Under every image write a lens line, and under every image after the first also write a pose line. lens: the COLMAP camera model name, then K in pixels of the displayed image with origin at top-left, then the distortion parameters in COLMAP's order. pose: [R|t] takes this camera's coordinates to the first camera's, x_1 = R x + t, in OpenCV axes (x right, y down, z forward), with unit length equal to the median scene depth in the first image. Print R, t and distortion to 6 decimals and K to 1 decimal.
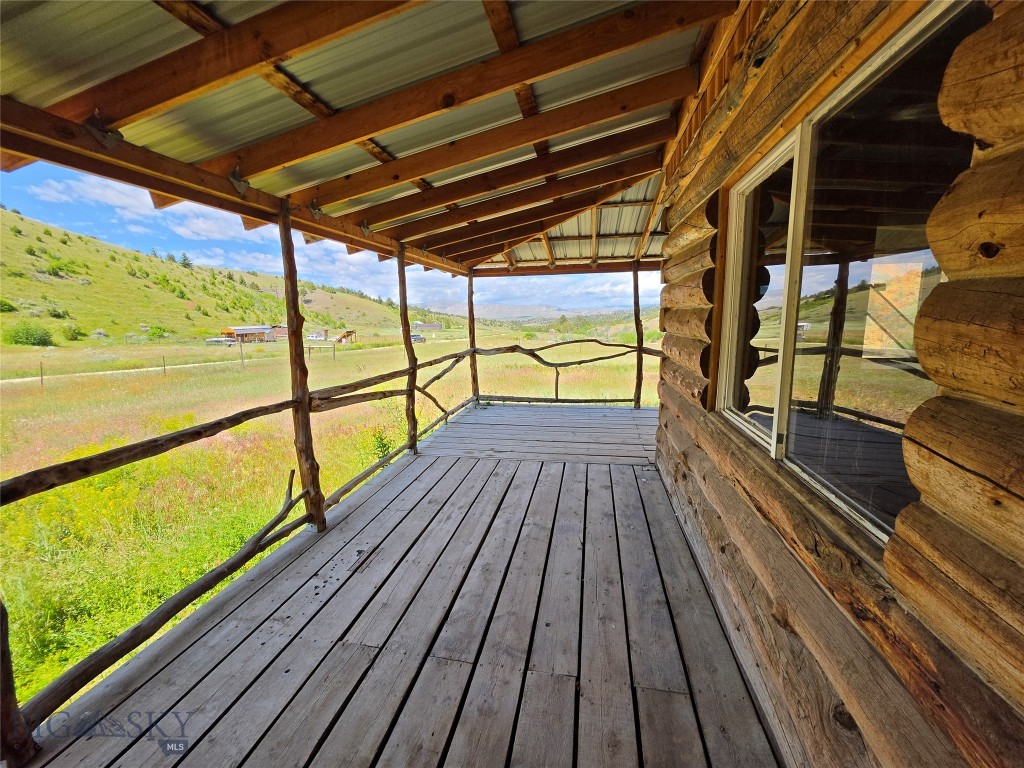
lens RADIAL K [[411.0, 0, 512.8], [0, 411.0, 380.7], [0, 0, 1]] dist [-0.006699, 0.001502]
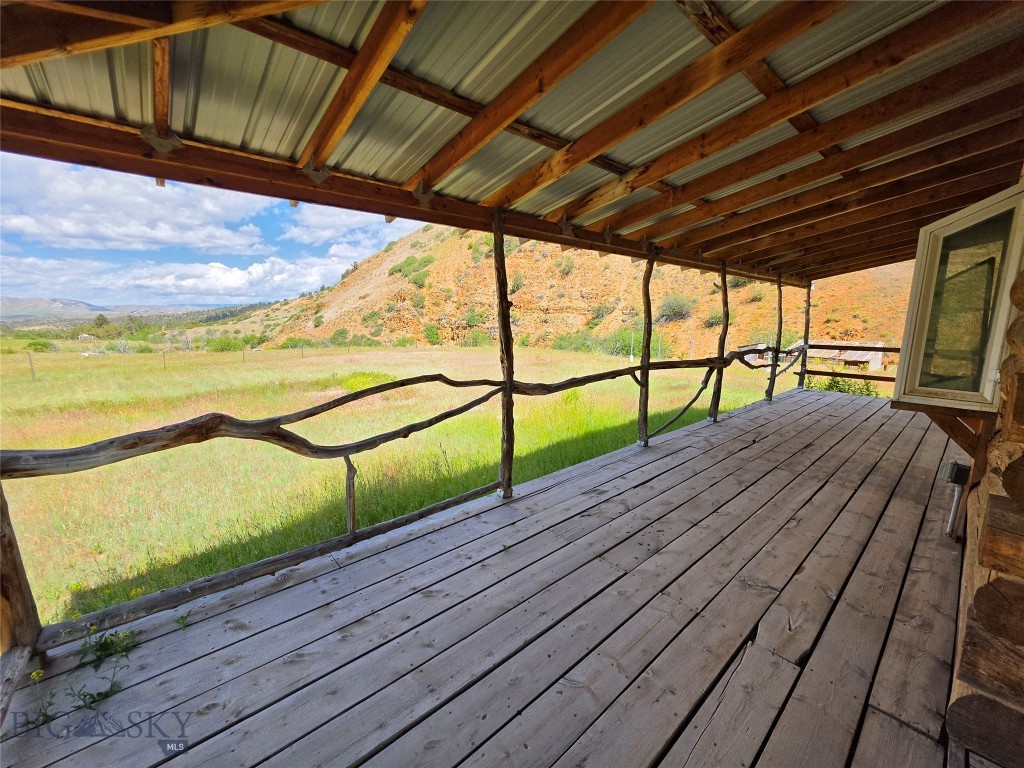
lens RADIAL K [[411.0, 0, 509.6], [0, 411.0, 379.8], [0, 0, 1]] dist [-0.006699, 0.001502]
pose [[0.620667, -0.104523, 0.777076, -0.068374], [0.109946, 0.992885, 0.045734, -0.055531], [-0.776327, 0.057051, 0.627743, 0.315064]]
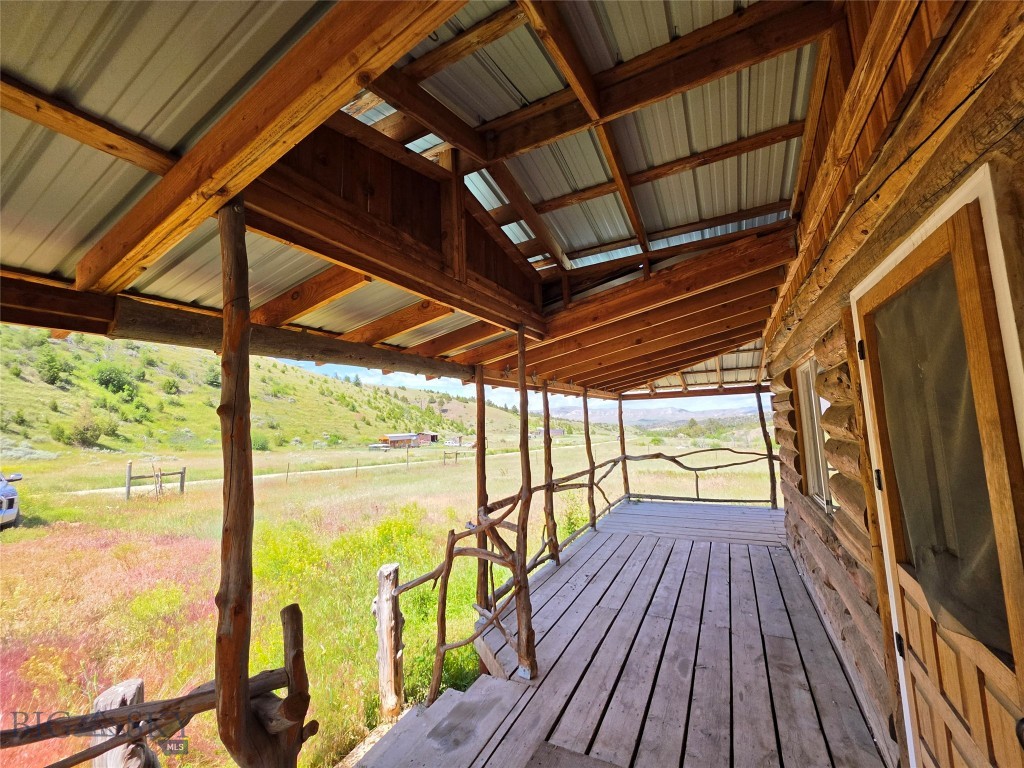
lens RADIAL K [[411.0, 0, 514.1], [0, 411.0, 378.1], [0, 0, 1]] dist [-0.006699, 0.001502]
pose [[0.958855, -0.047553, -0.279885, -0.056147], [-0.026333, 0.966724, -0.254462, 0.024436], [0.282672, 0.251362, 0.925696, -0.347538]]
